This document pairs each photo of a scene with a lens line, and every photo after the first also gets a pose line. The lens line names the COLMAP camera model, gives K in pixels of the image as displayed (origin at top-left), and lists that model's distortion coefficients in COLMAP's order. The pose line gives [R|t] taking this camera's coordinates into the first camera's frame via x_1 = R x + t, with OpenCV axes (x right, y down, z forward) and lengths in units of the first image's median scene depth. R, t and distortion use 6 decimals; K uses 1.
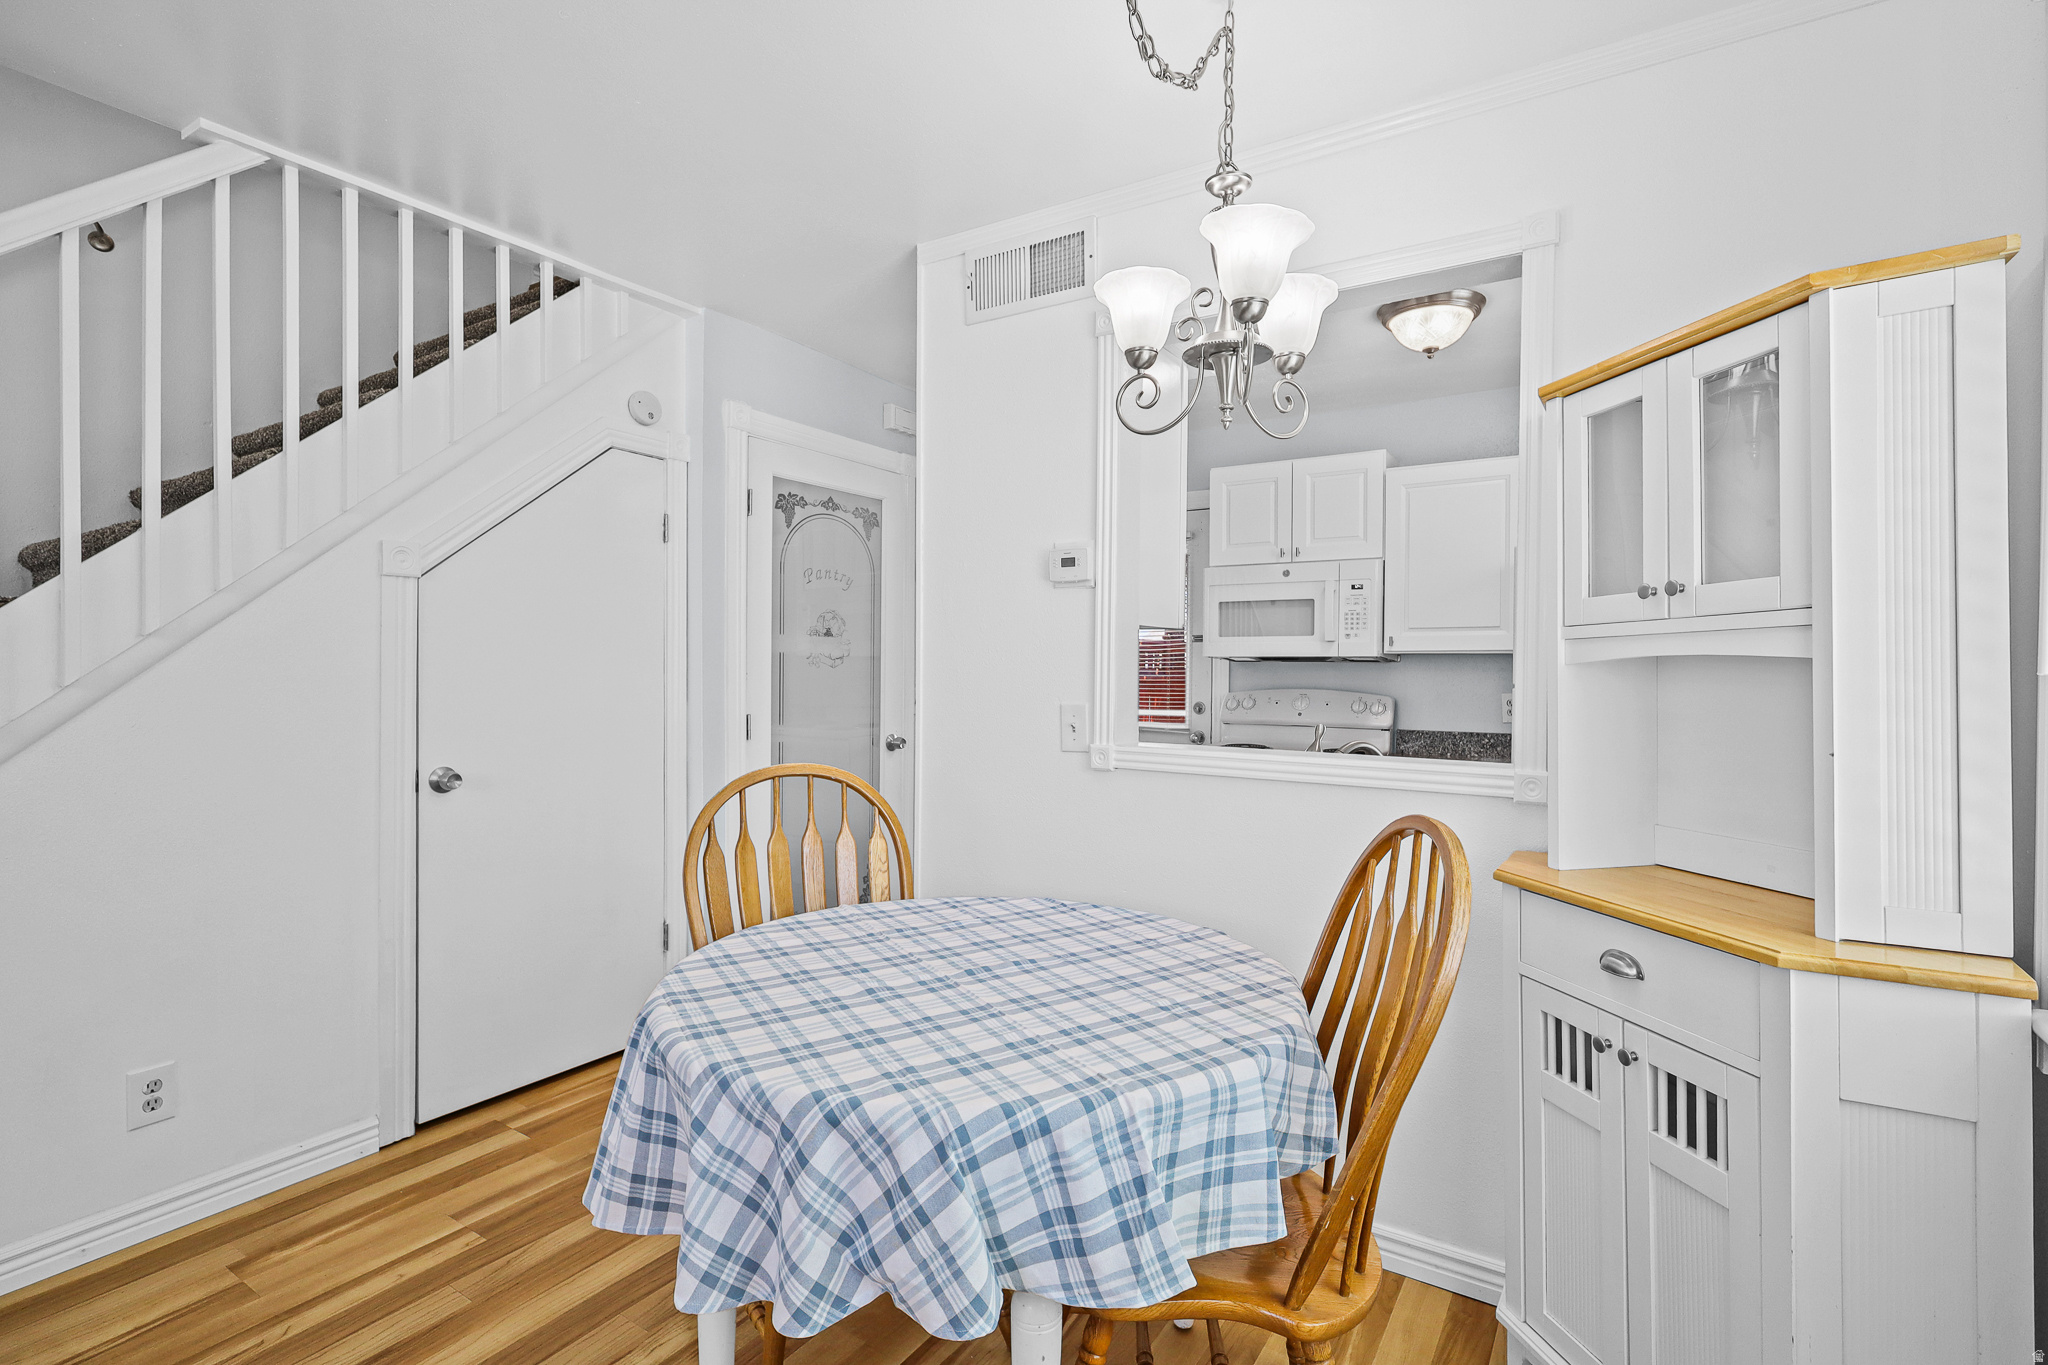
lens RADIAL K [[936.1, 0, 1095.4], [0, 936.1, 673.3], [0, 0, 1]] dist [0.004209, 0.001367]
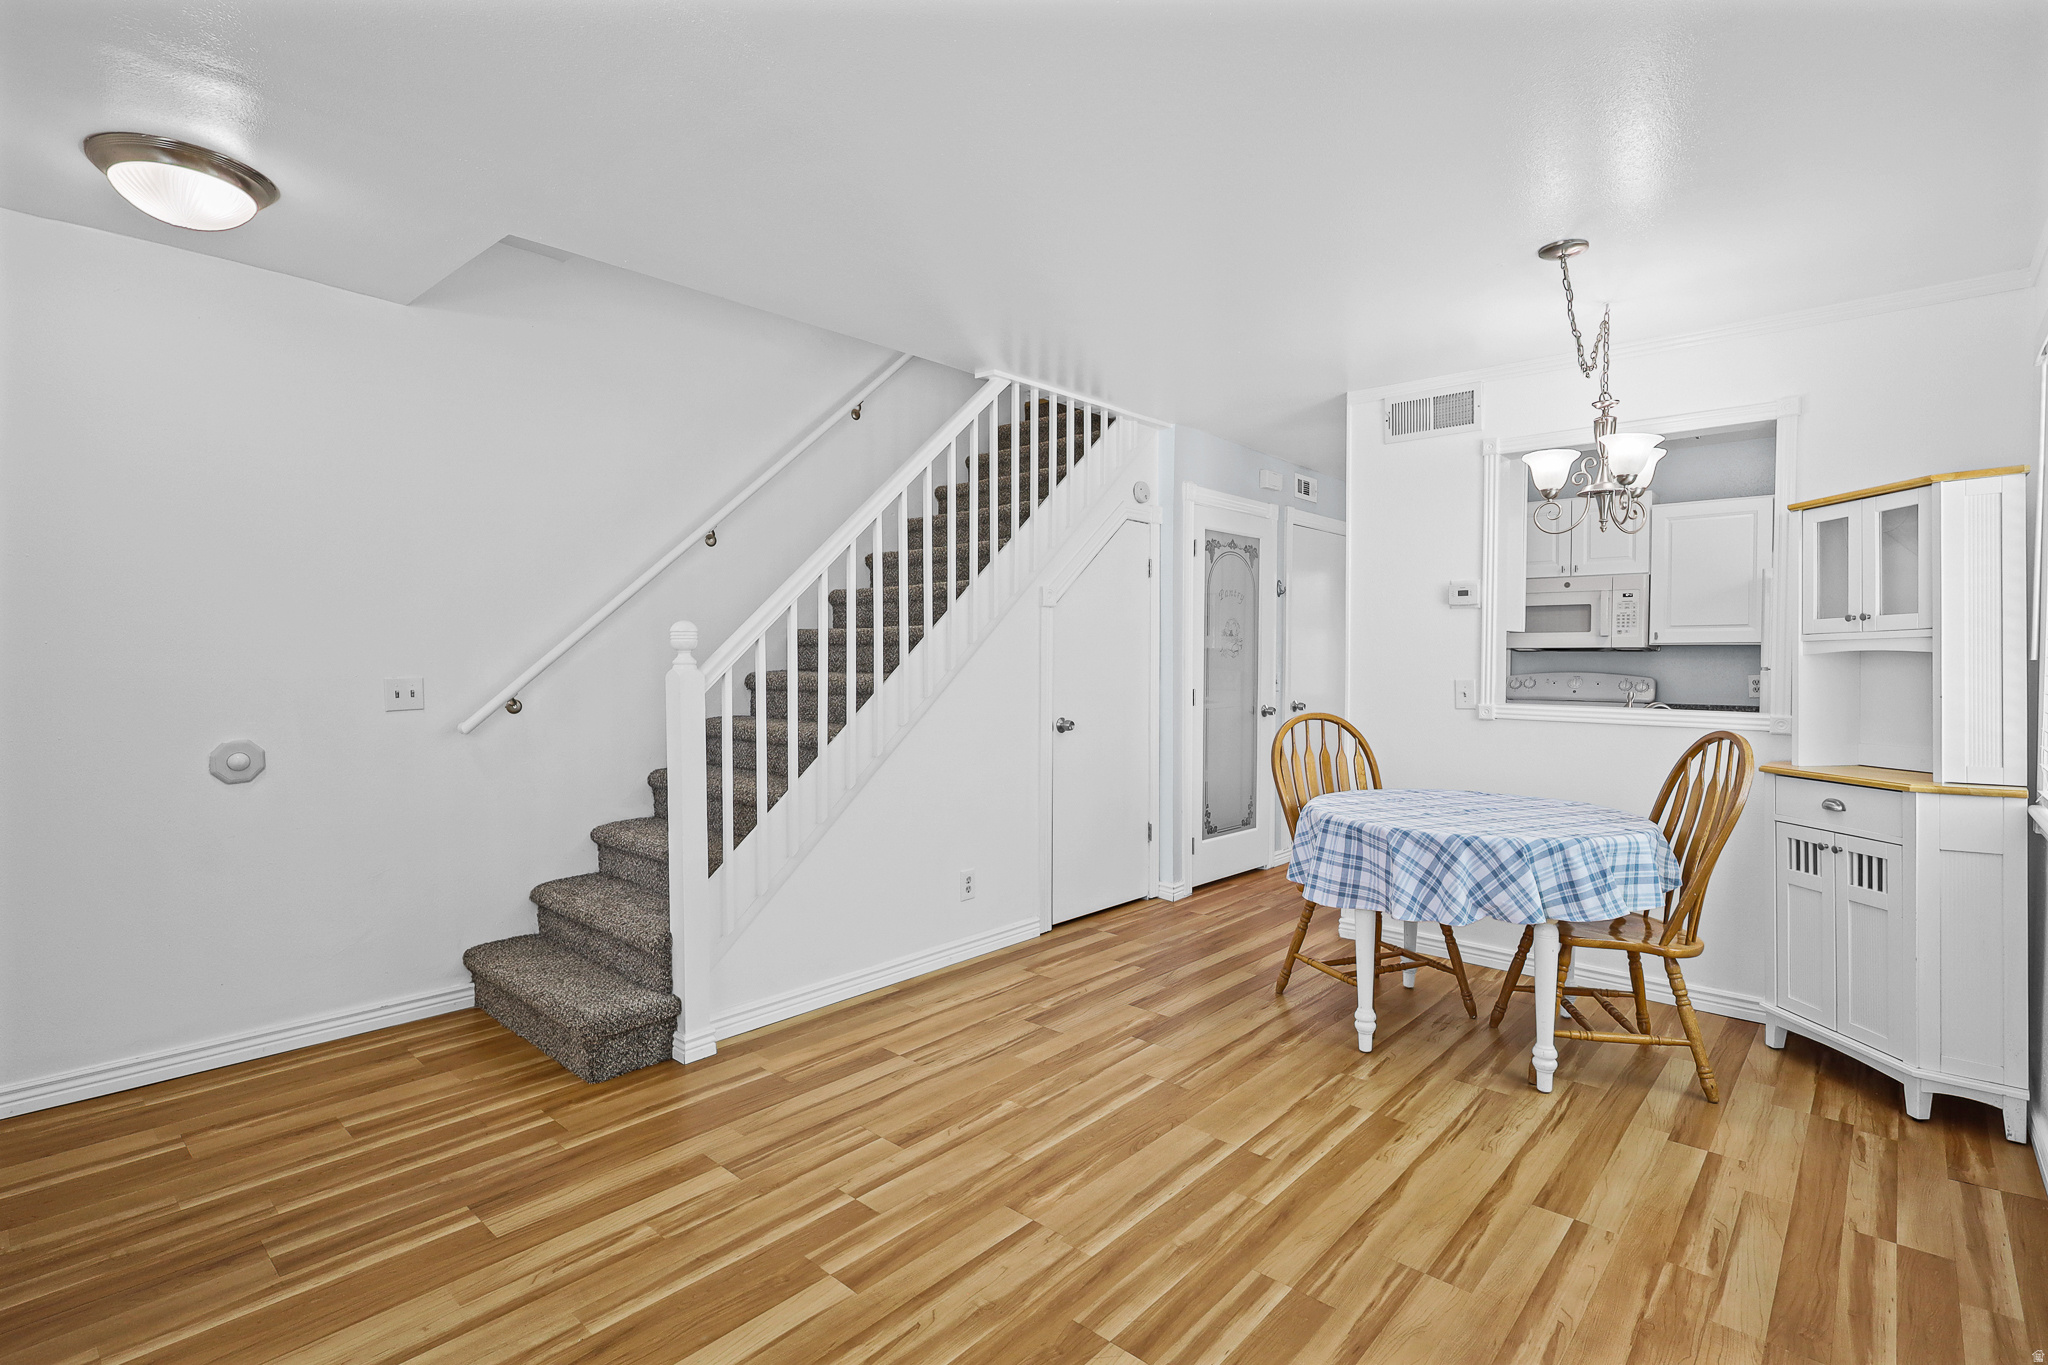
lens RADIAL K [[936.1, 0, 1095.4], [0, 936.1, 673.3], [0, 0, 1]] dist [0.004209, 0.001367]
pose [[0.983539, -0.002038, -0.180682, -0.643232], [0.004344, 0.999914, 0.012372, -0.002820], [0.180642, -0.012954, 0.983464, -1.285722]]
